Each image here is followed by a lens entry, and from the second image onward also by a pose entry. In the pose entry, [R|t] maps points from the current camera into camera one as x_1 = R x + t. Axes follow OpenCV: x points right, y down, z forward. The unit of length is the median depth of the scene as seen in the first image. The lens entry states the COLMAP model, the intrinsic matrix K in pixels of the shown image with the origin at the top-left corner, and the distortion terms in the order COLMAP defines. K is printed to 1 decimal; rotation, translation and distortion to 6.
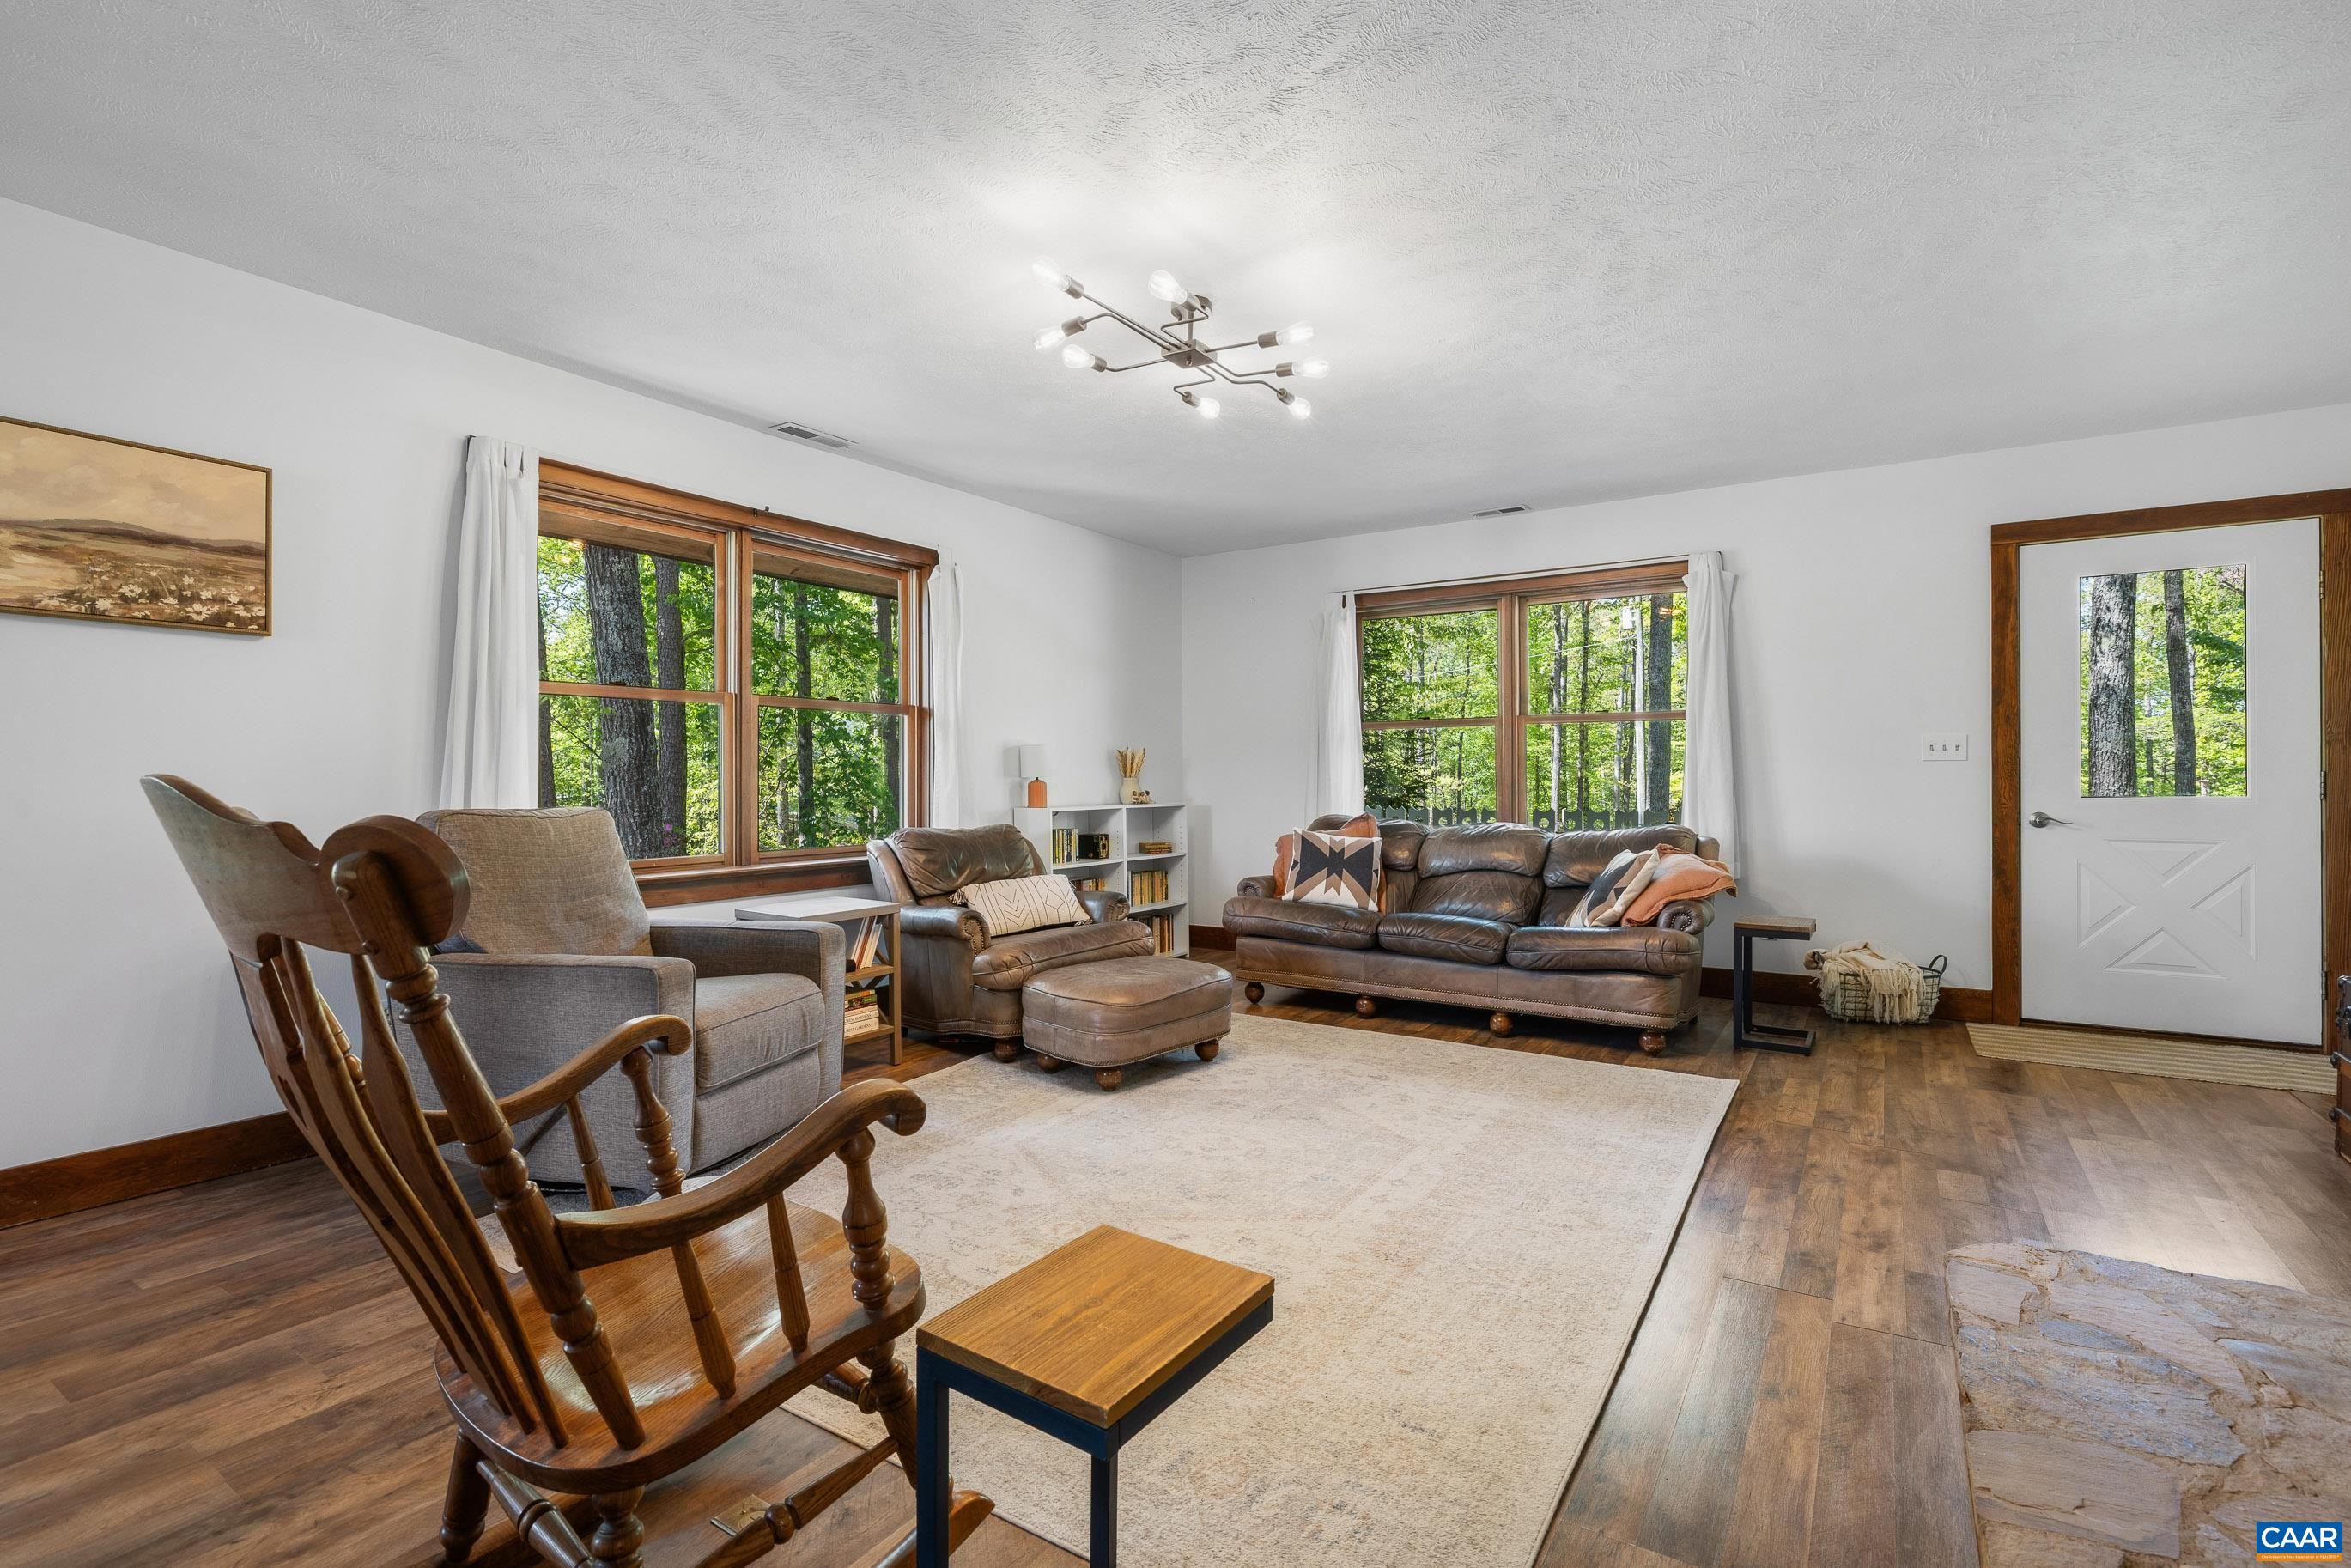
lens RADIAL K [[1101.7, 0, 1173.8], [0, 1101.7, 777.1], [0, 0, 1]] dist [-0.002965, -0.000362]
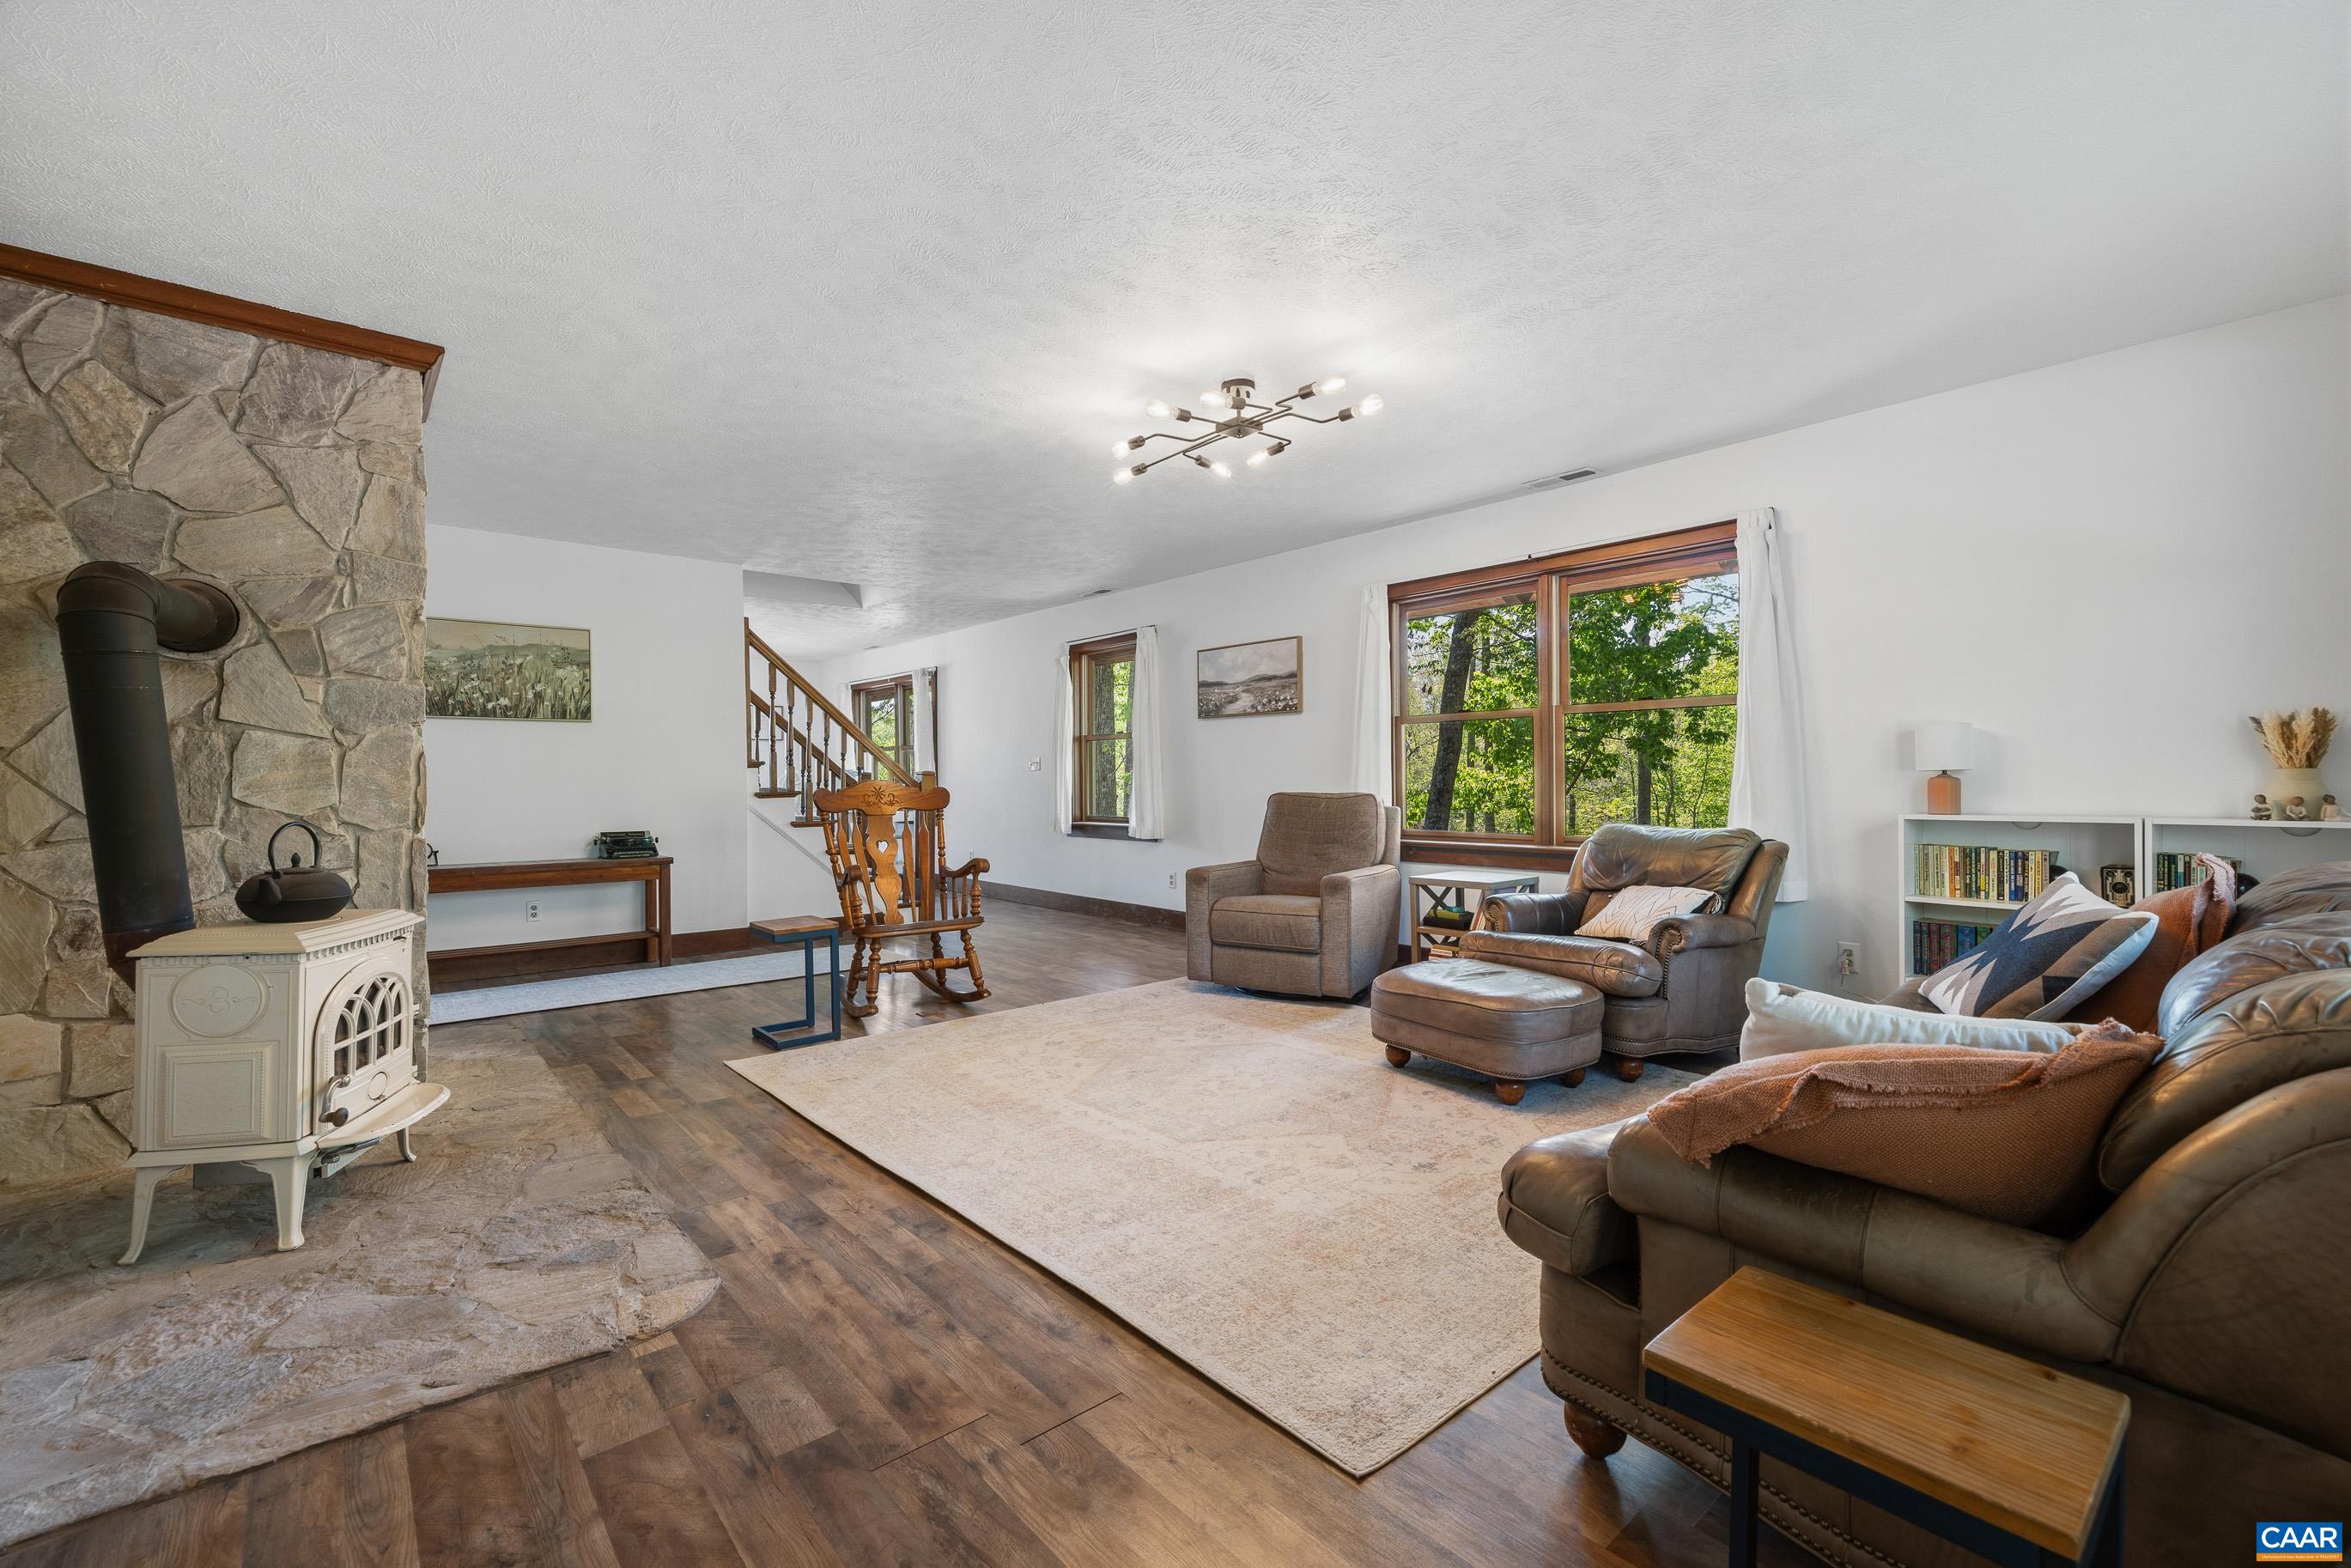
lens RADIAL K [[983.8, 0, 1168.8], [0, 983.8, 772.6], [0, 0, 1]] dist [0.001755, 0.000067]
pose [[-0.285486, -0.002139, -0.958380, 1.049627], [0.008760, 0.999950, -0.004841, 0.000607], [0.958343, -0.009777, -0.285453, 1.205102]]
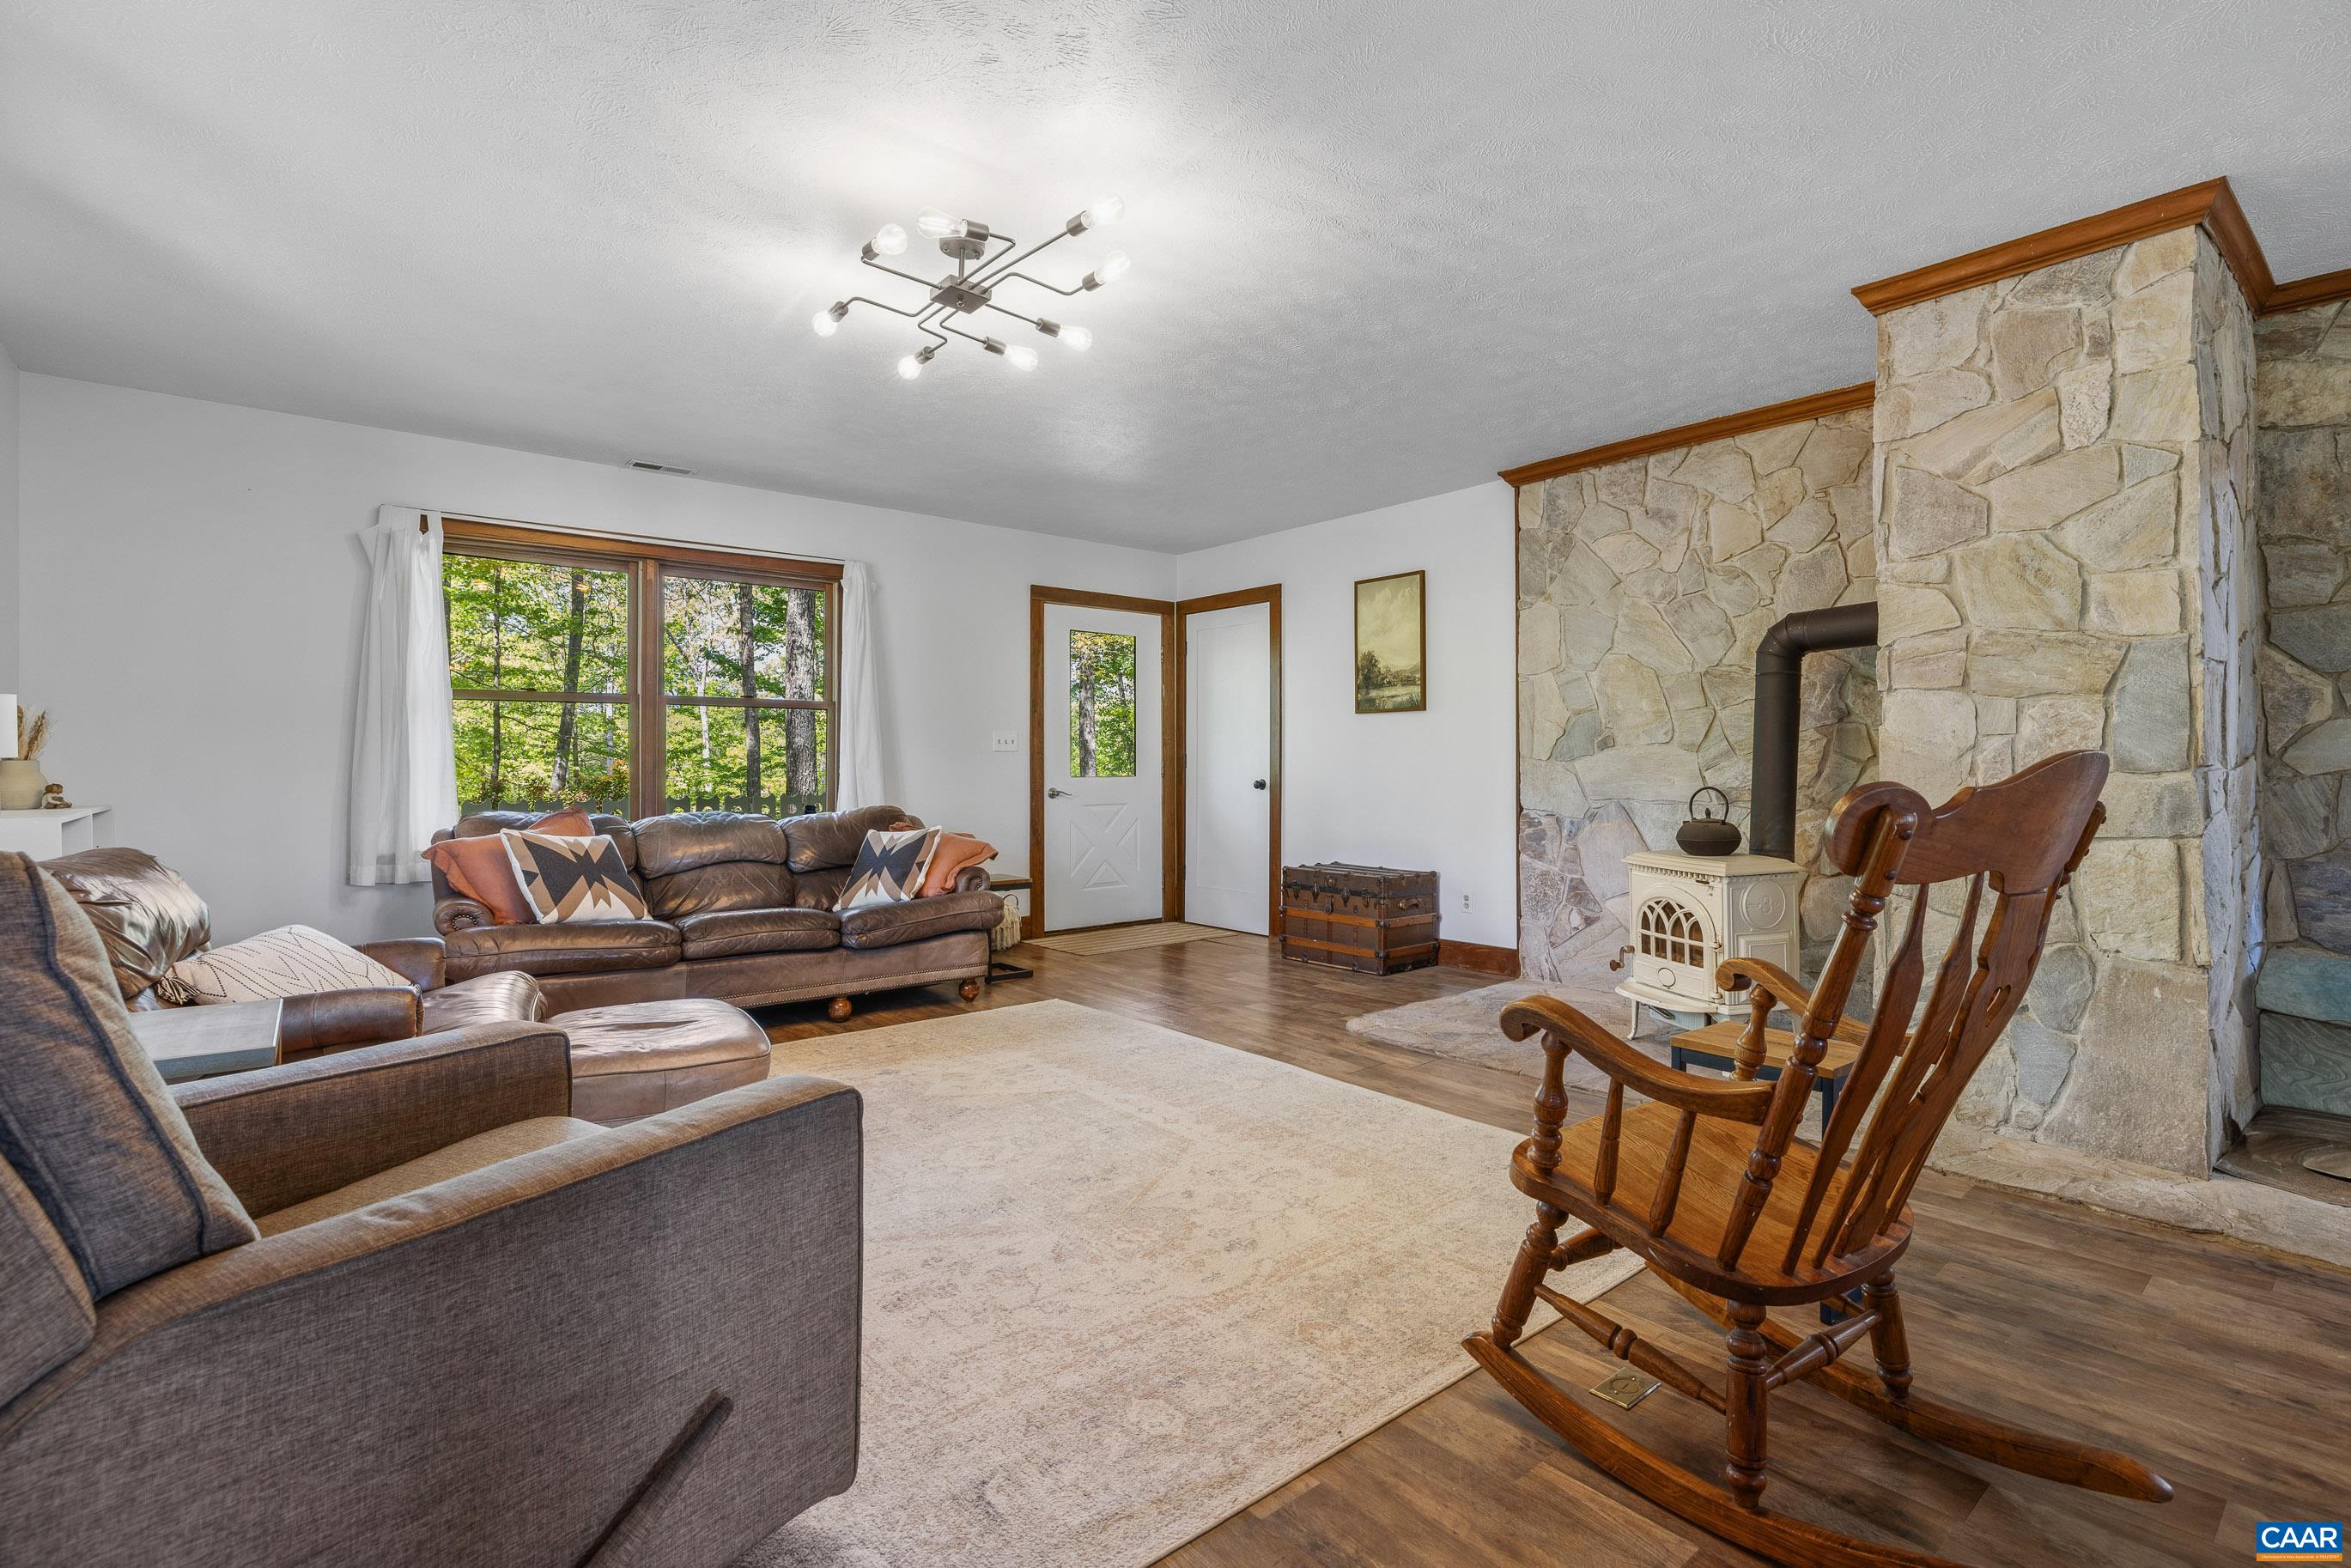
lens RADIAL K [[1101.7, 0, 1237.5], [0, 1101.7, 784.6], [0, 0, 1]] dist [-0.002965, -0.000362]
pose [[0.260745, -0.015082, 0.965290, -0.775935], [0.001094, 0.999882, 0.015327, 0.008249], [-0.965407, -0.002941, 0.260731, 0.533663]]
